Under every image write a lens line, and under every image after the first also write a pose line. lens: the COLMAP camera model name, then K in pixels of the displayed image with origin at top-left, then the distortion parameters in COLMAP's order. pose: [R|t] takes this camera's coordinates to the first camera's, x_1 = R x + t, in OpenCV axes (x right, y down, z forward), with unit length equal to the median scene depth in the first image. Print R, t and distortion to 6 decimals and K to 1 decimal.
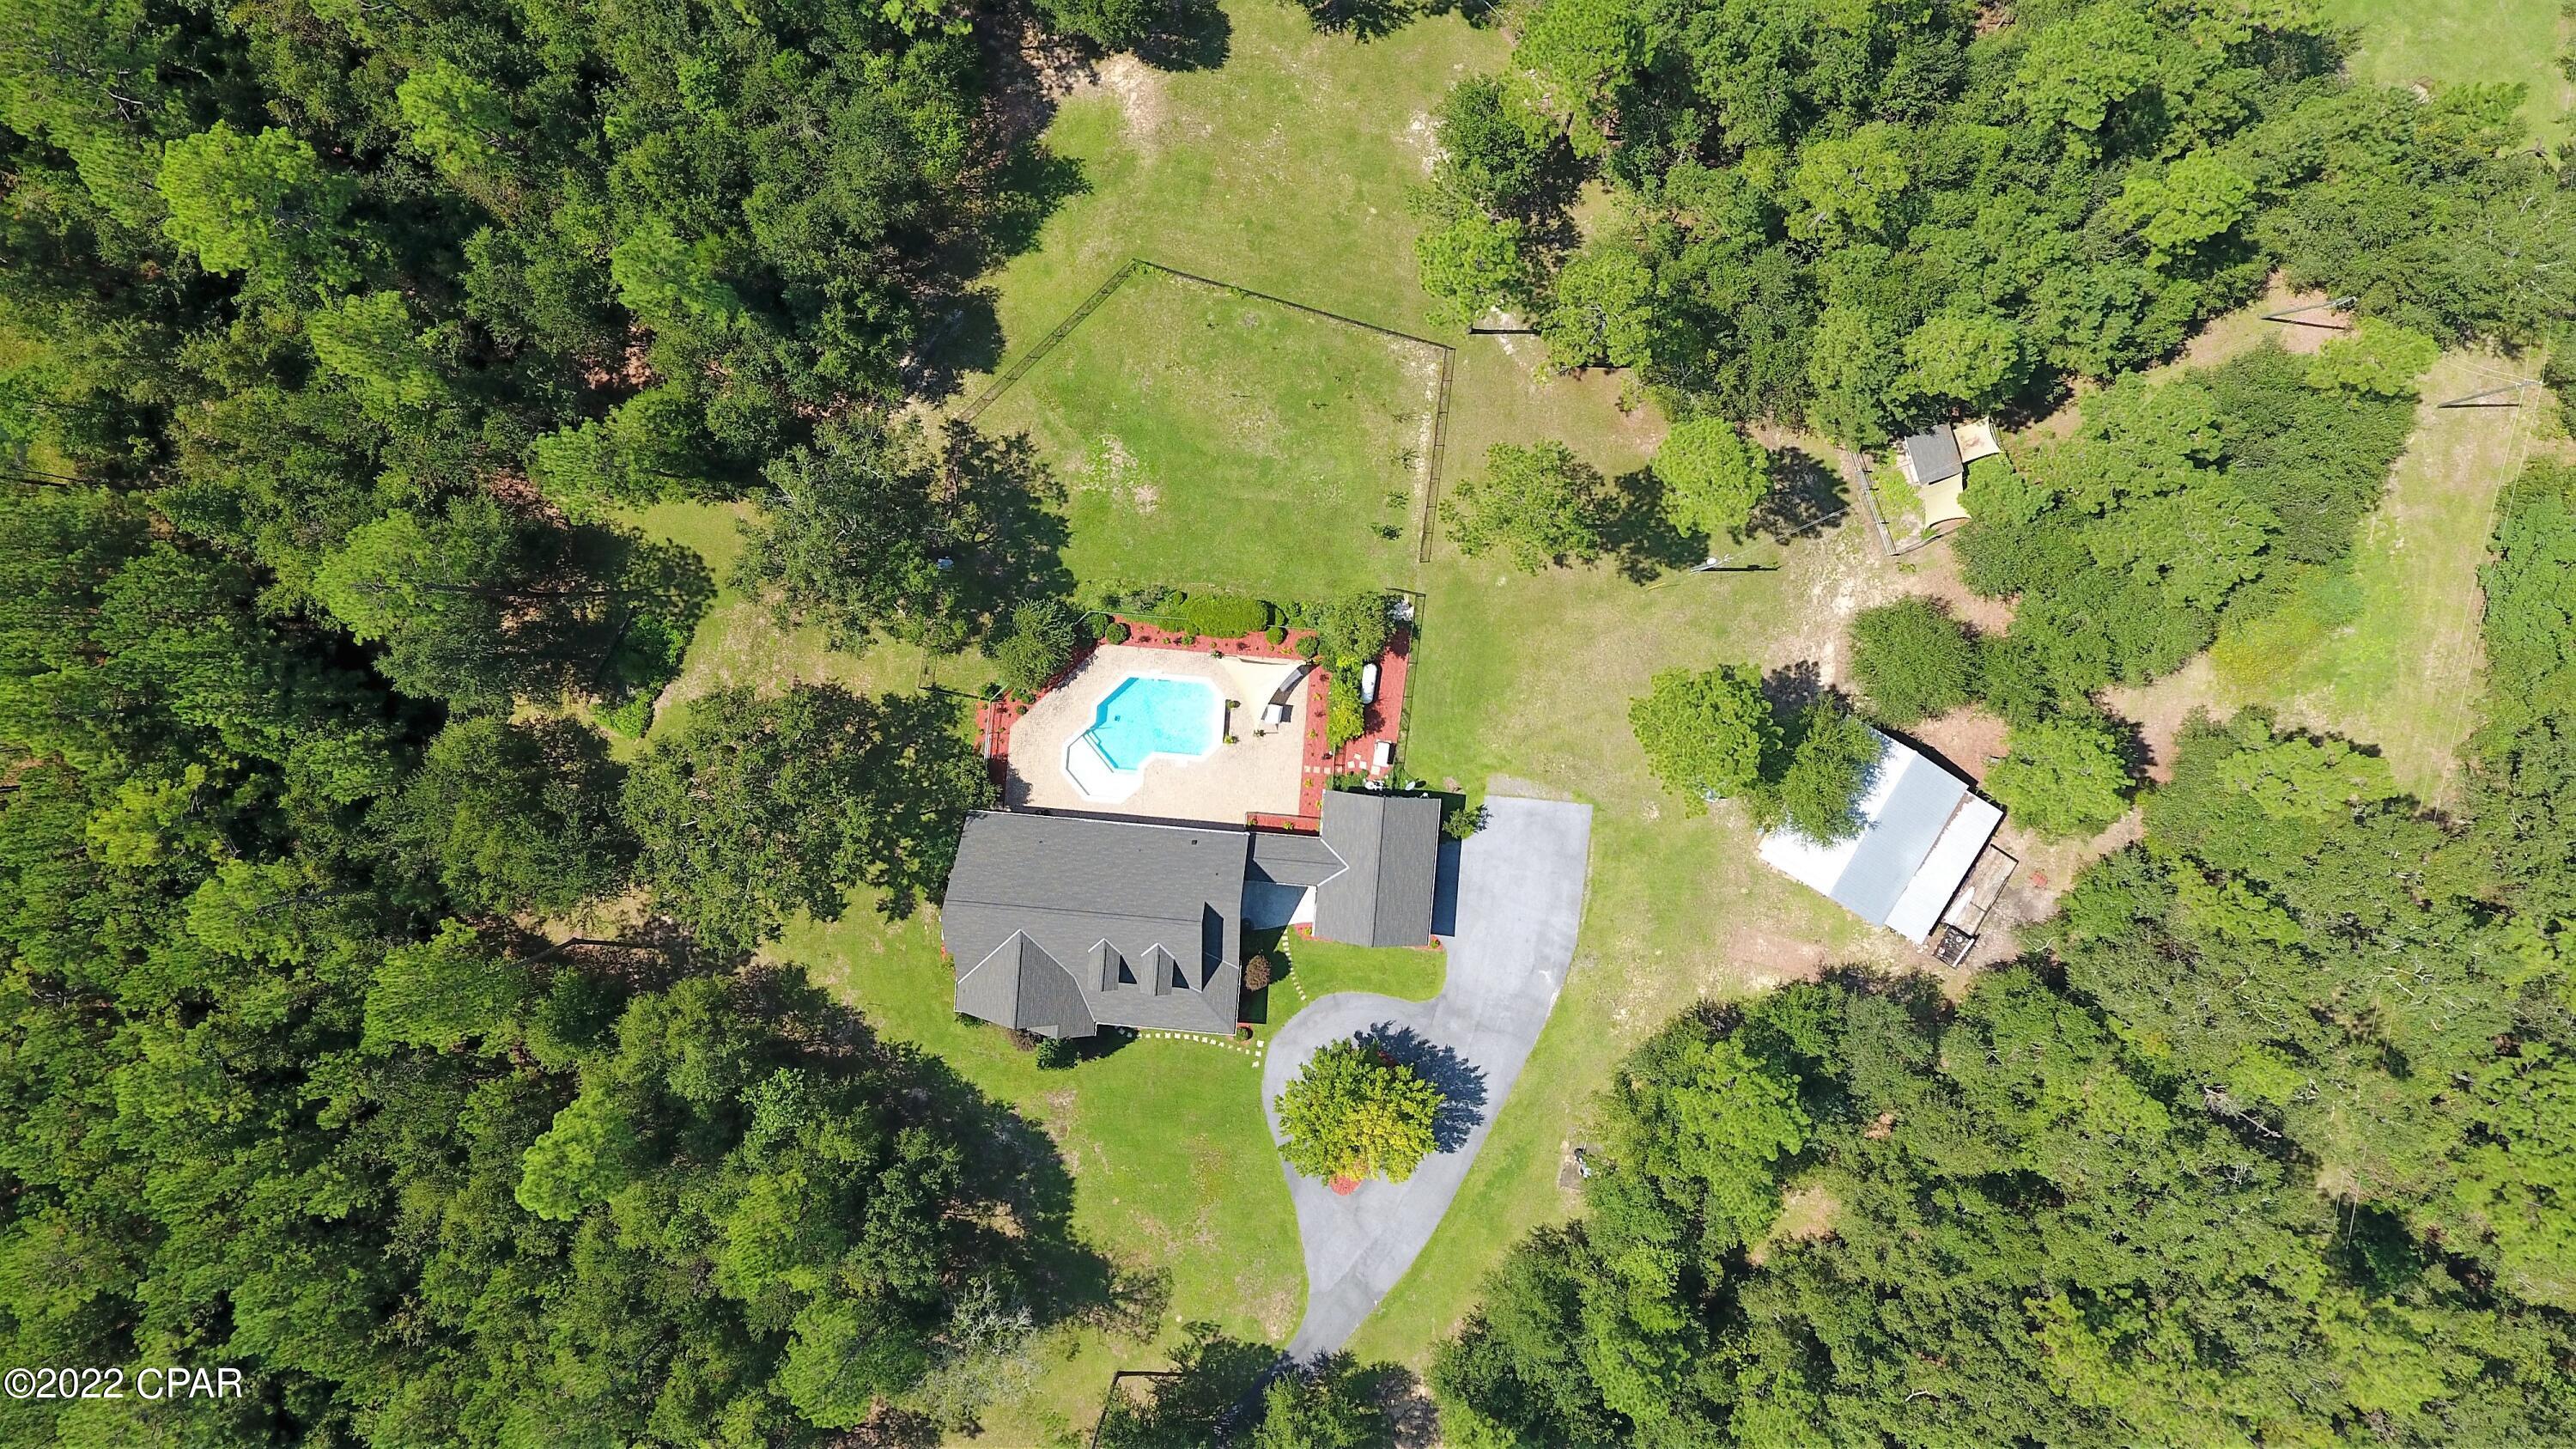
lens RADIAL K [[1491.5, 0, 1300.1], [0, 1491.5, 683.6], [0, 0, 1]] dist [-0.003162, -0.003013]
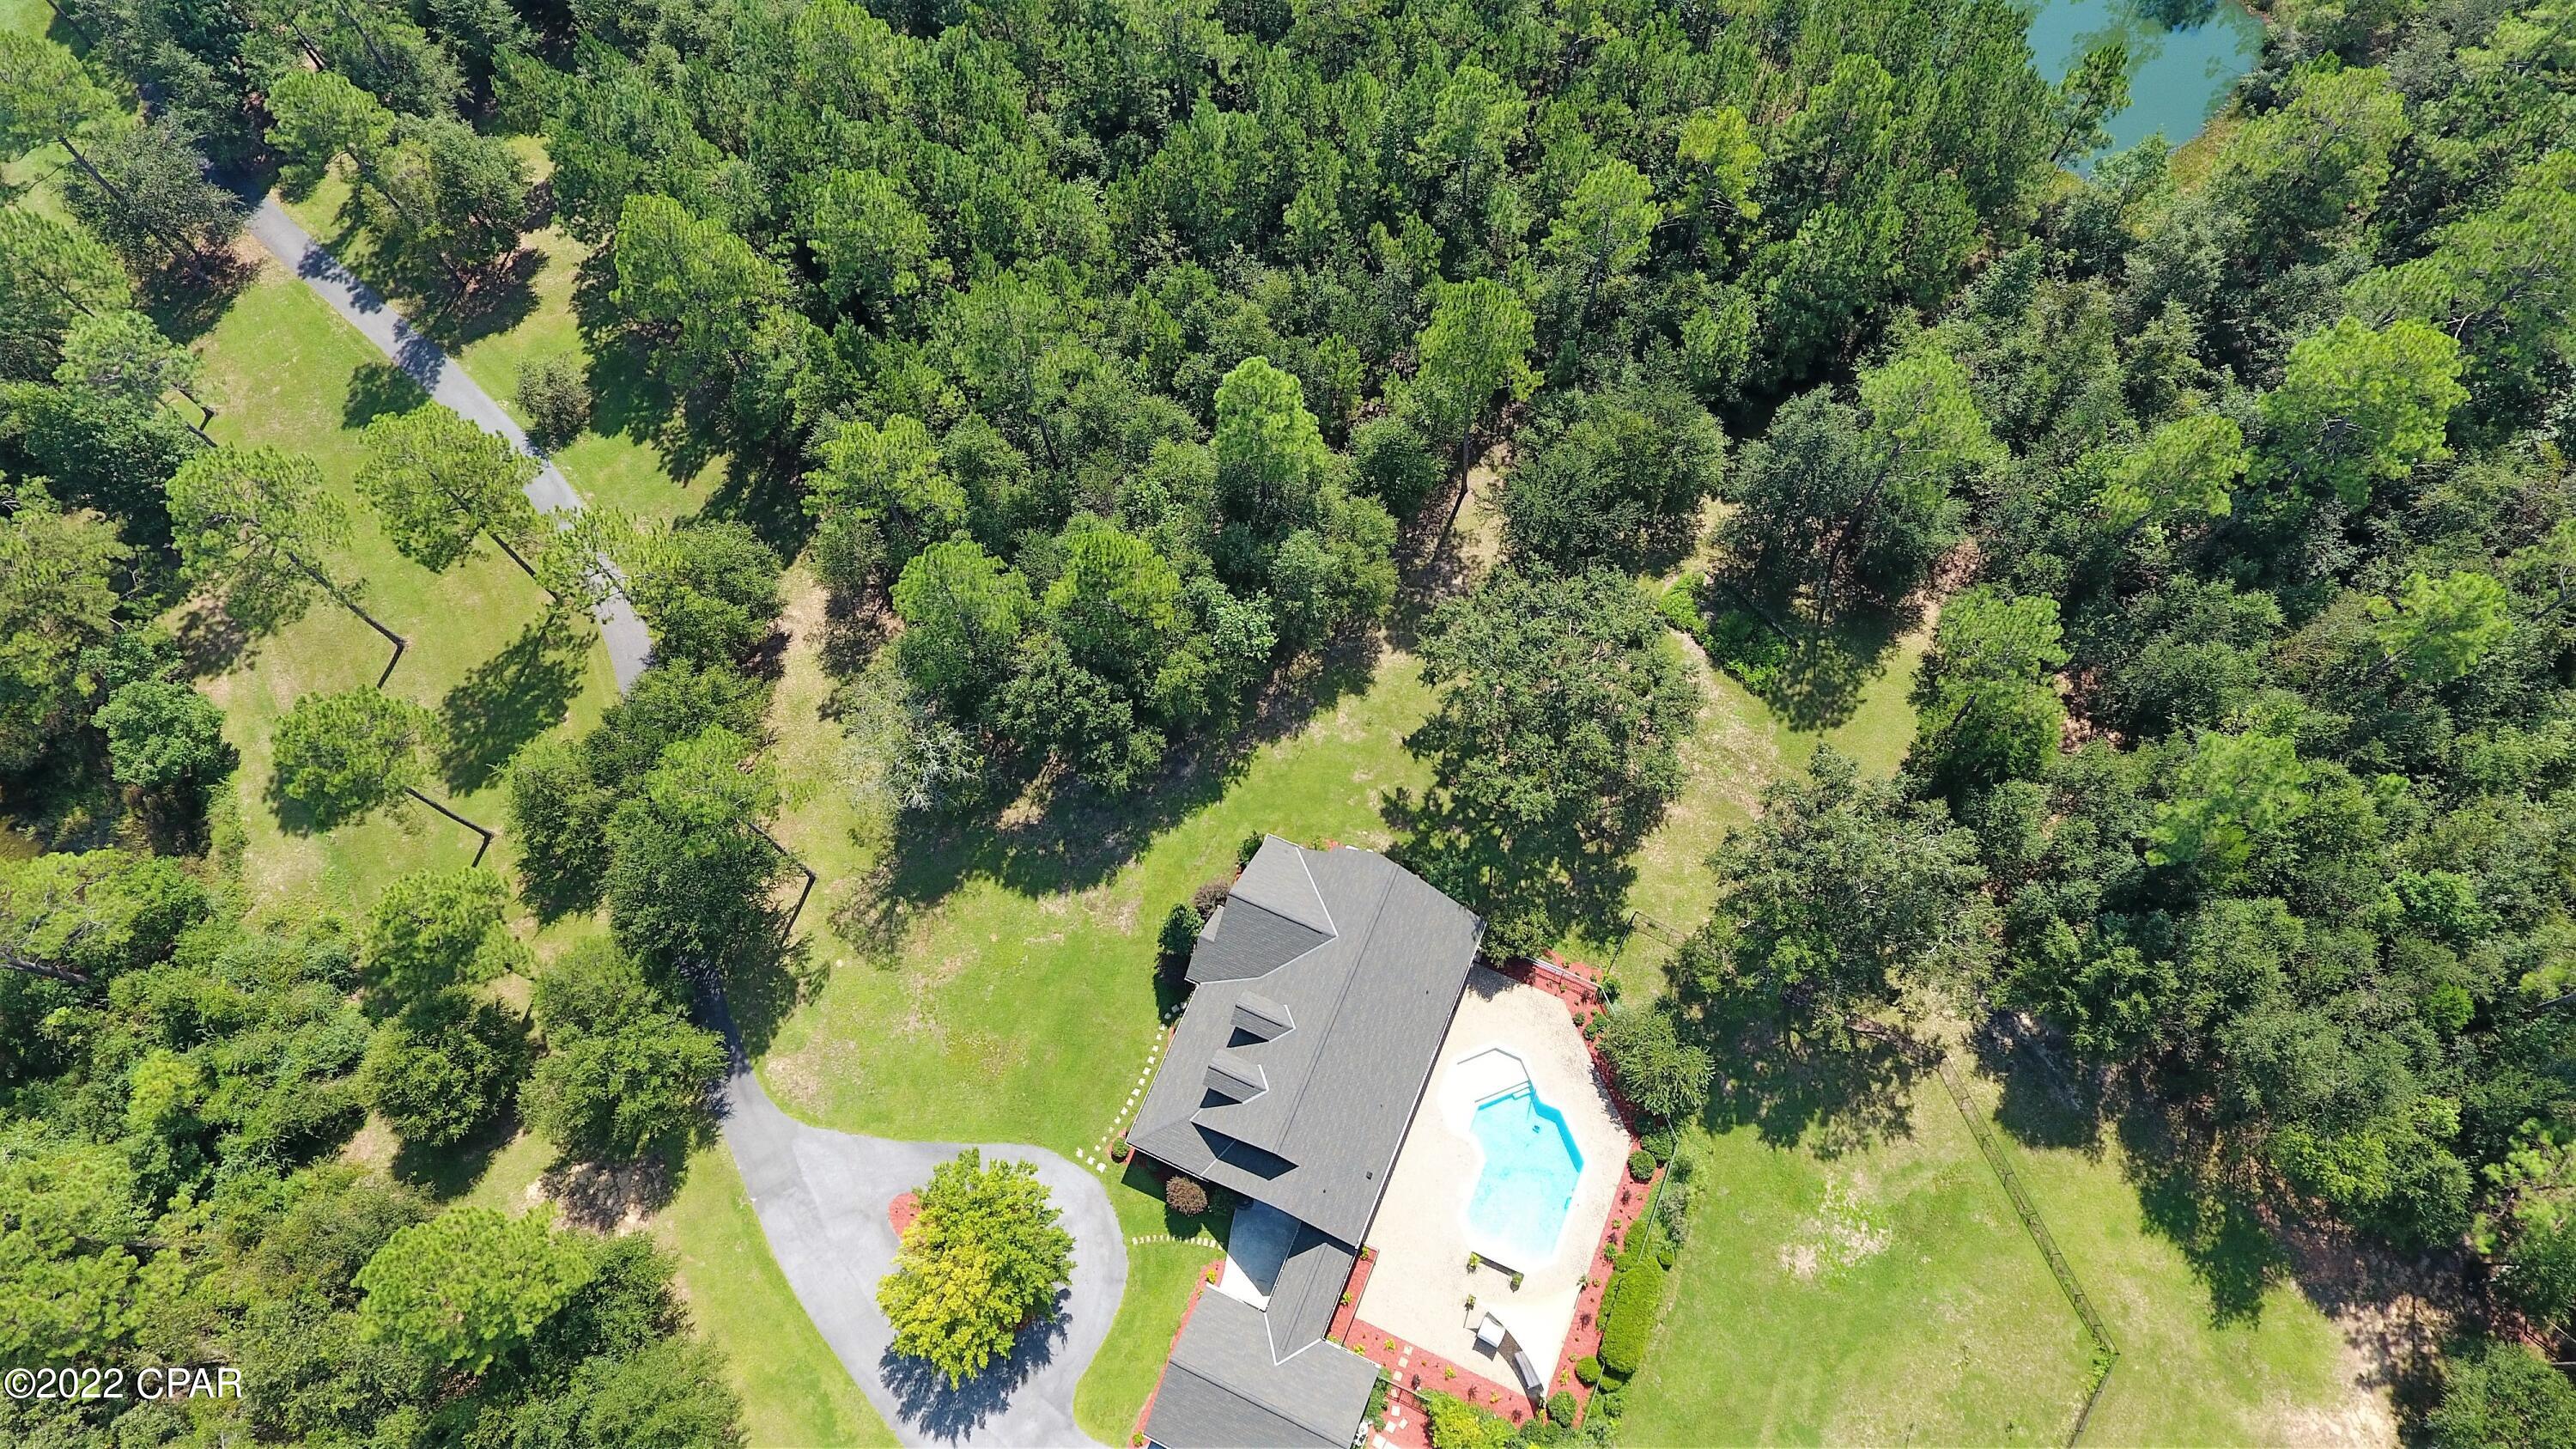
lens RADIAL K [[1491.5, 0, 1299.9], [0, 1491.5, 682.9], [0, 0, 1]] dist [-0.003162, -0.003013]
pose [[-0.326620, 0.885668, -0.330019, -0.028064], [-0.944393, -0.291787, 0.151601, 0.094160], [0.037973, 0.361183, 0.931721, 0.154246]]
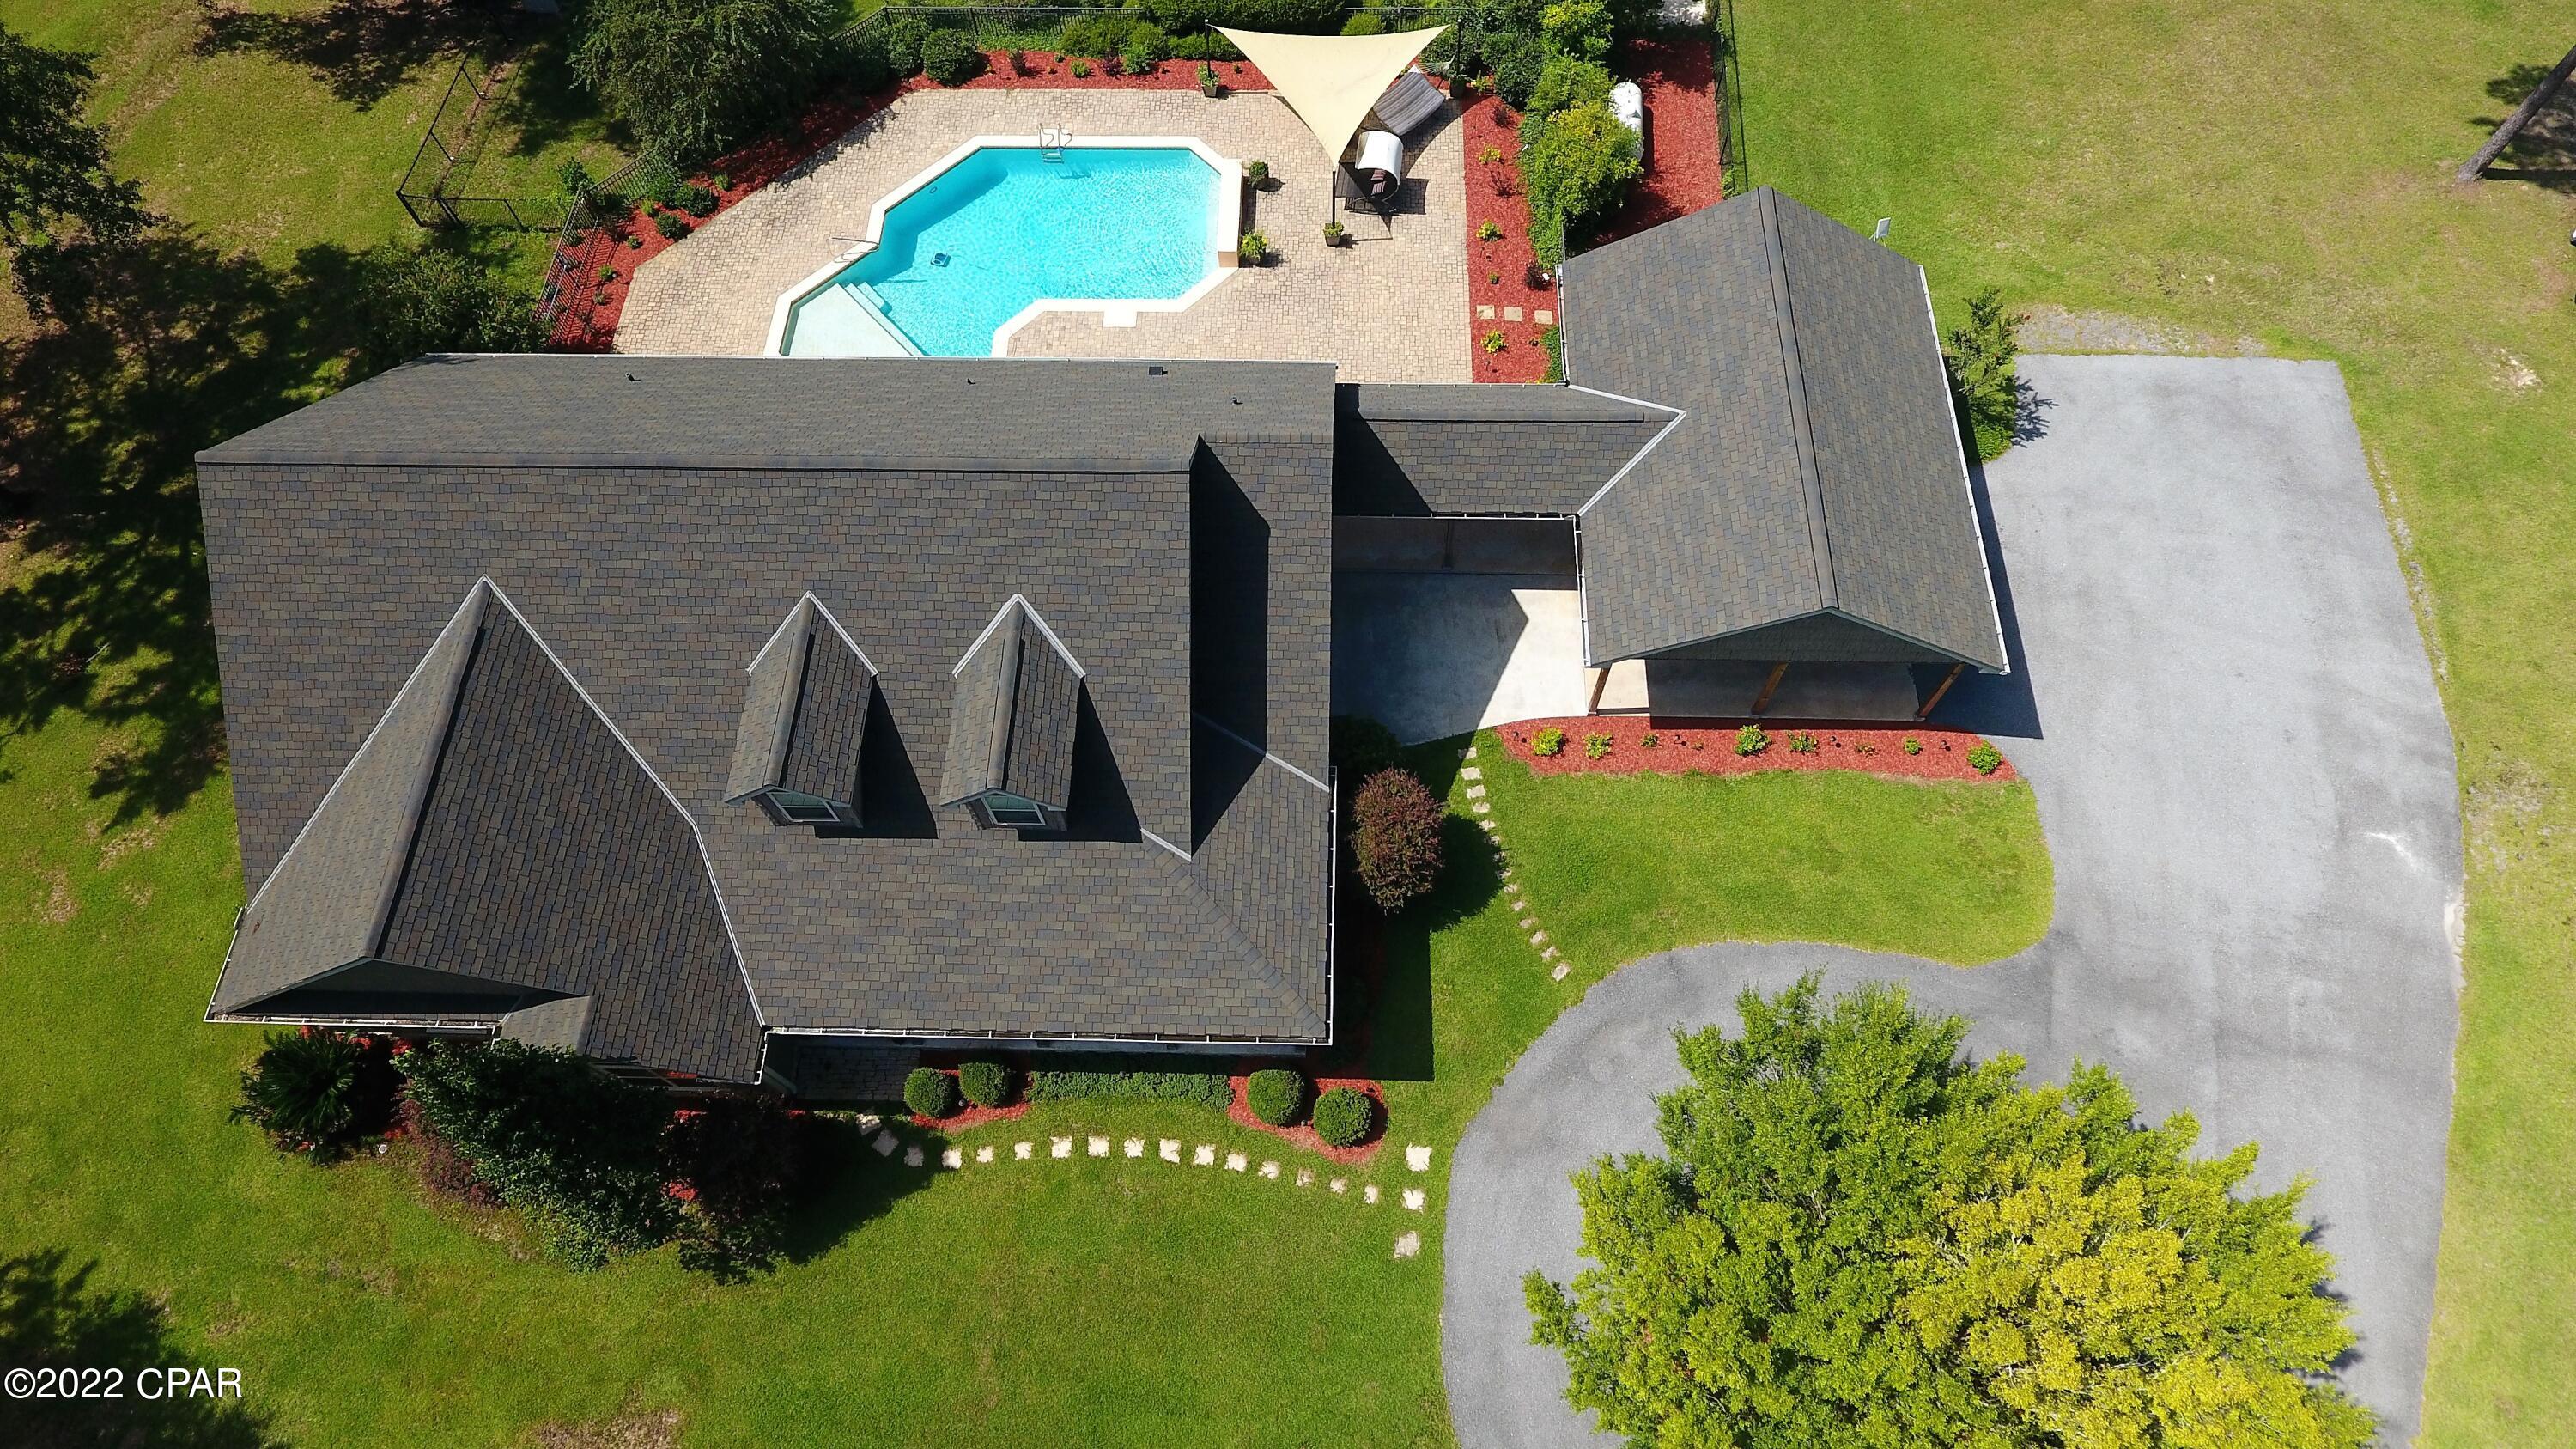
lens RADIAL K [[1491.5, 0, 1303.4], [0, 1491.5, 700.8], [0, 0, 1]] dist [-0.003162, -0.003013]
pose [[0.998467, -0.039214, 0.039063, -0.054119], [0.053058, 0.879092, -0.473690, 0.296839], [-0.015765, 0.475037, 0.879825, 0.743938]]
